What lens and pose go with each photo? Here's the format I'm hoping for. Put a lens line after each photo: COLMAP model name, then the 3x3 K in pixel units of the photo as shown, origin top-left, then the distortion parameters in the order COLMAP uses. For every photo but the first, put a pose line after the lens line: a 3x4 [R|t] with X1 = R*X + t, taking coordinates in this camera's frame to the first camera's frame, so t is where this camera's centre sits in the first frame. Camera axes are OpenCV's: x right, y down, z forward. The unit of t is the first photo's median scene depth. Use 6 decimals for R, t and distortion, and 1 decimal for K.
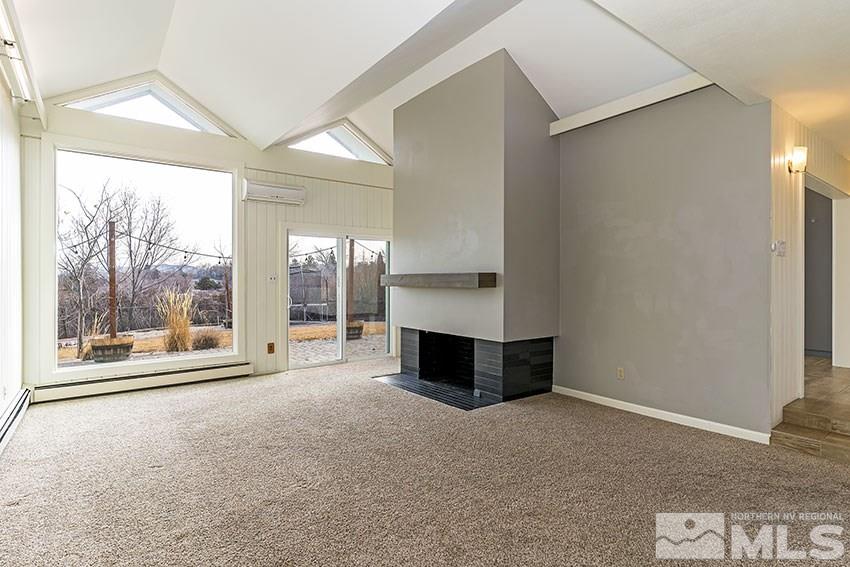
lens RADIAL K [[435.6, 0, 425.0], [0, 435.6, 283.5], [0, 0, 1]] dist [0.000586, -0.000109]
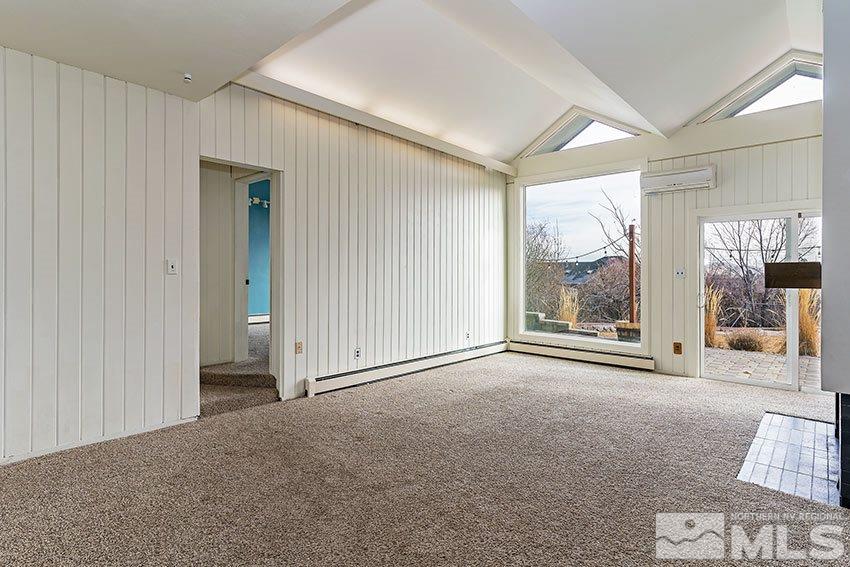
lens RADIAL K [[435.6, 0, 425.0], [0, 435.6, 283.5], [0, 0, 1]] dist [0.000586, -0.000109]
pose [[0.181769, 0.025937, -0.982999, 0.498876], [-0.012629, 0.999631, 0.024040, -0.004788], [0.983260, 0.008045, 0.182029, 0.329625]]
